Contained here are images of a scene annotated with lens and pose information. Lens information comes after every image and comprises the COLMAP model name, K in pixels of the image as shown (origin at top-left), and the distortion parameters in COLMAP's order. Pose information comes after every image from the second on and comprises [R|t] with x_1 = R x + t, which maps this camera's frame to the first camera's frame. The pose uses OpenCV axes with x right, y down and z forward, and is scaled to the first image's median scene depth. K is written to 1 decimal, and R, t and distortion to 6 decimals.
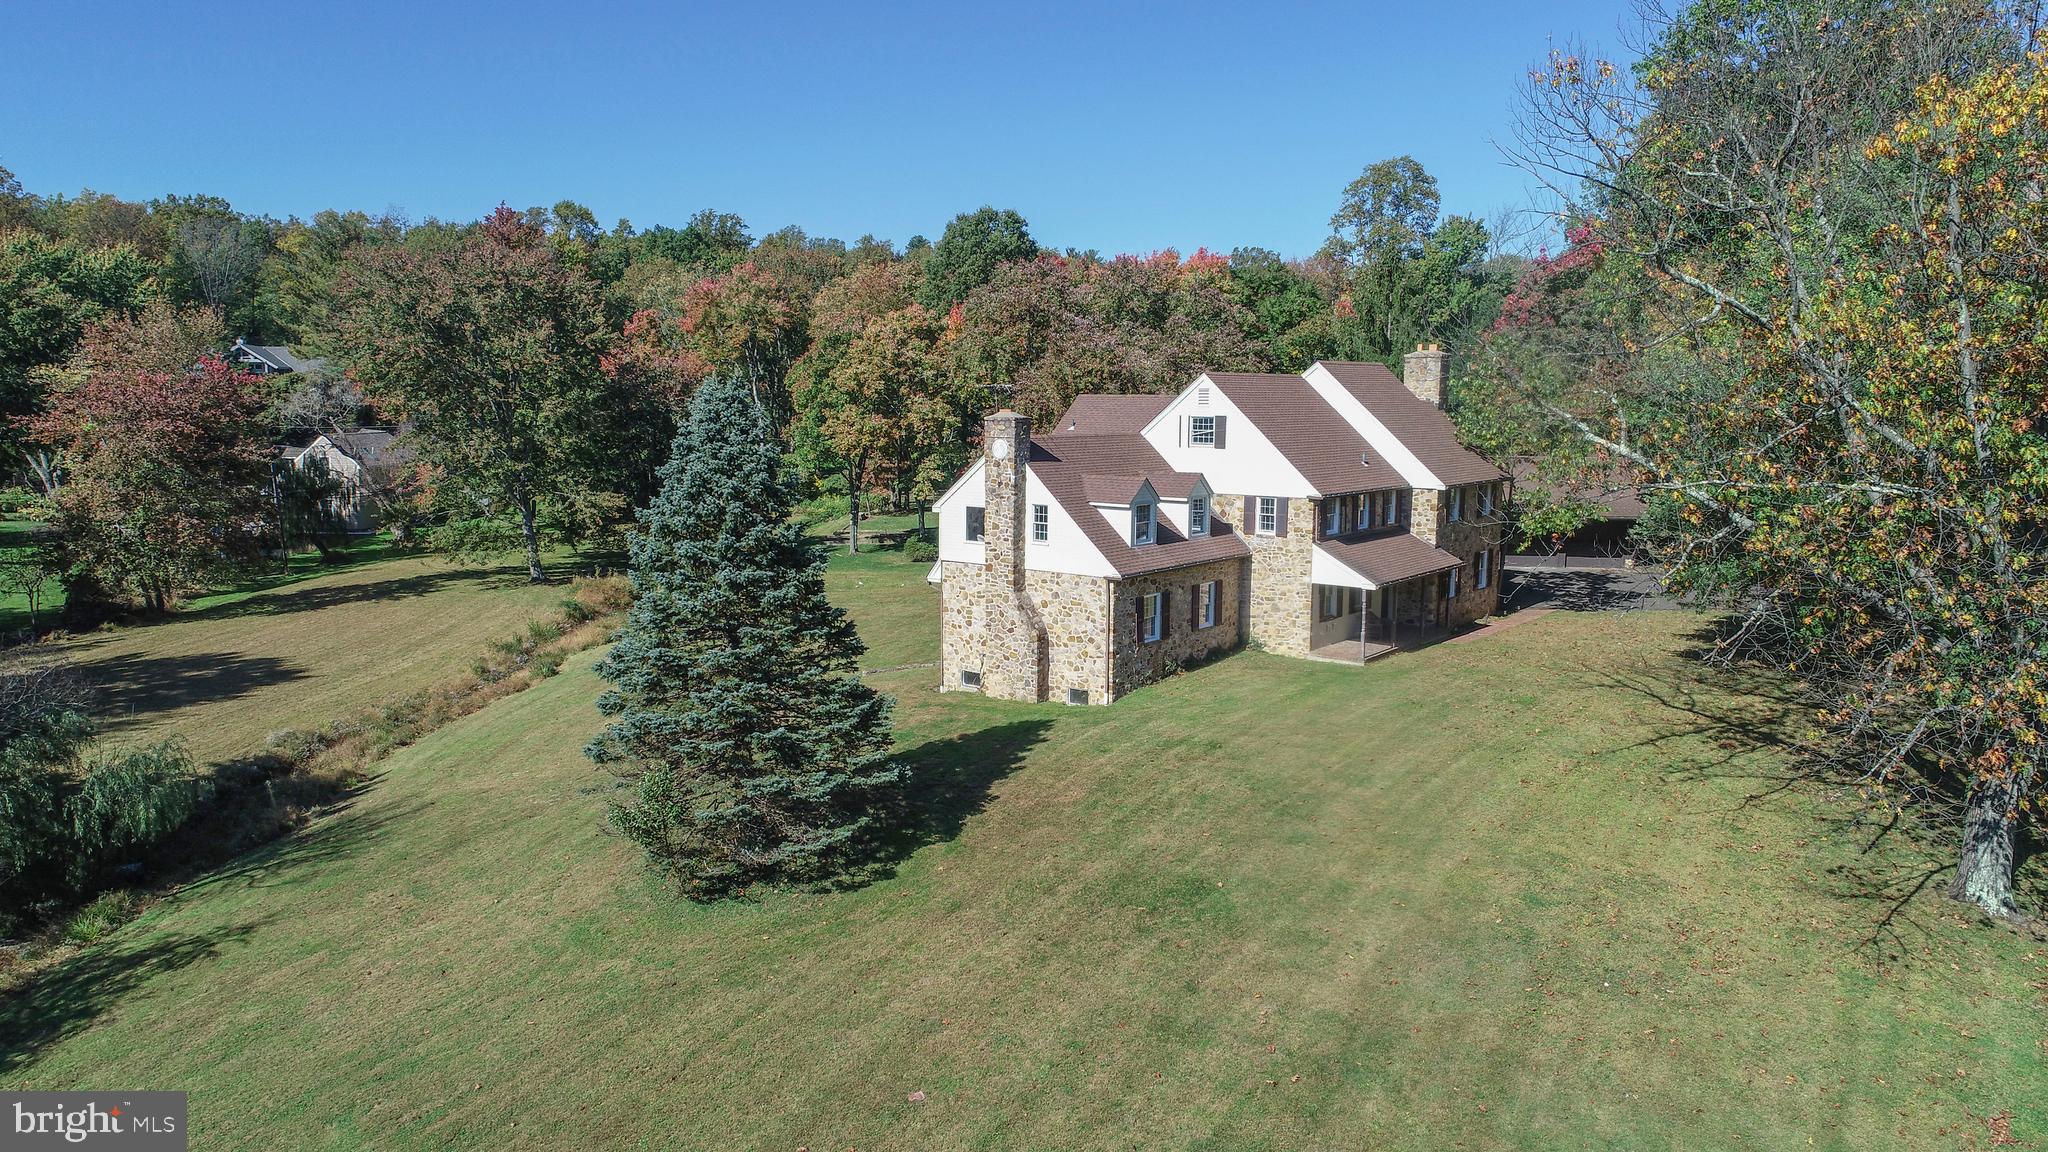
lens RADIAL K [[1369.5, 0, 1019.6], [0, 1369.5, 576.0], [0, 0, 1]] dist [0.000702, -0.004269]
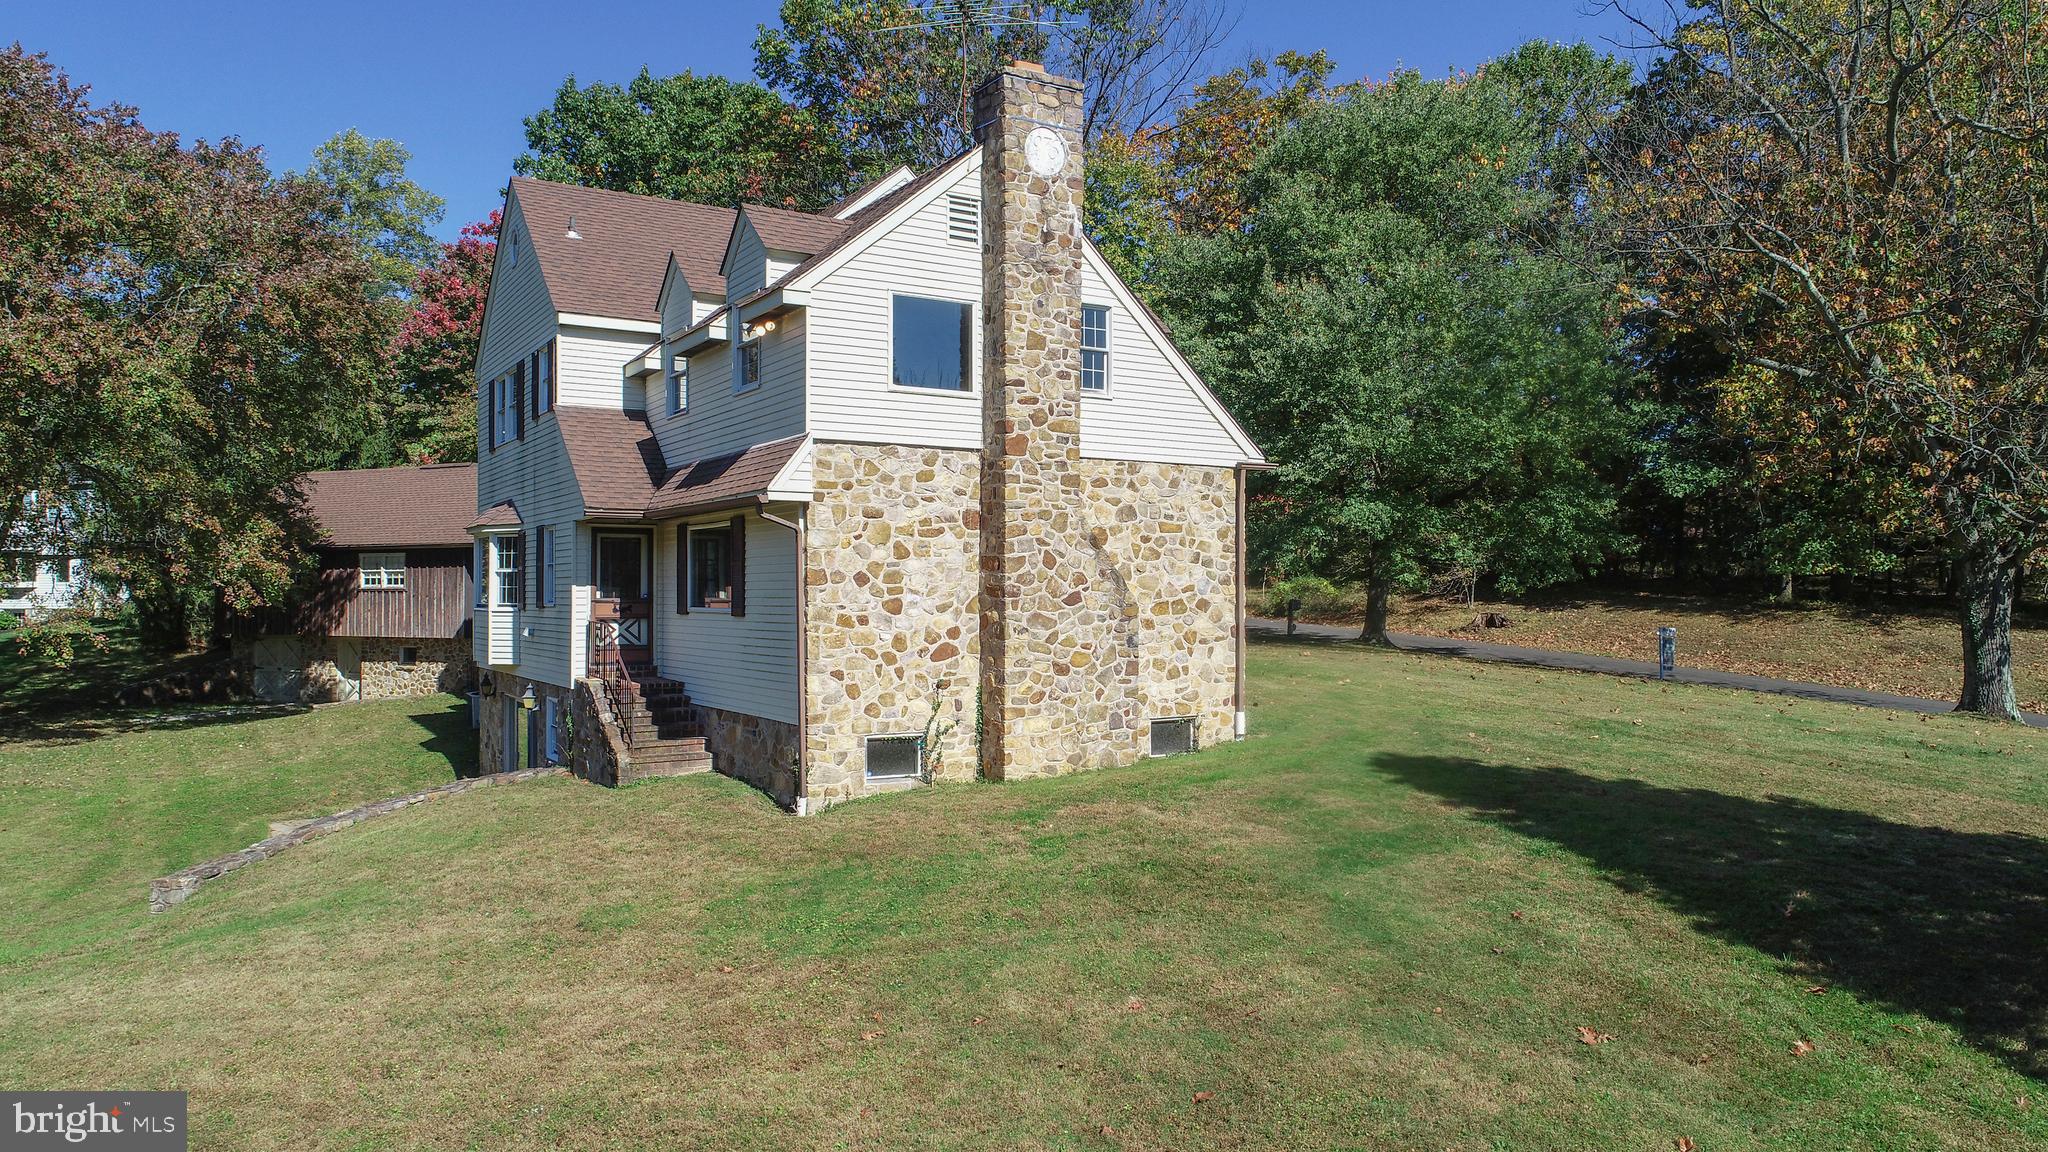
lens RADIAL K [[1369.5, 0, 1012.7], [0, 1369.5, 578.0], [0, 0, 1]] dist [0.000702, -0.004269]
pose [[0.348633, 0.007255, 0.937231, -0.377086], [0.125453, 0.990611, -0.054334, 0.051075], [-0.928825, 0.136521, 0.344450, 0.832865]]
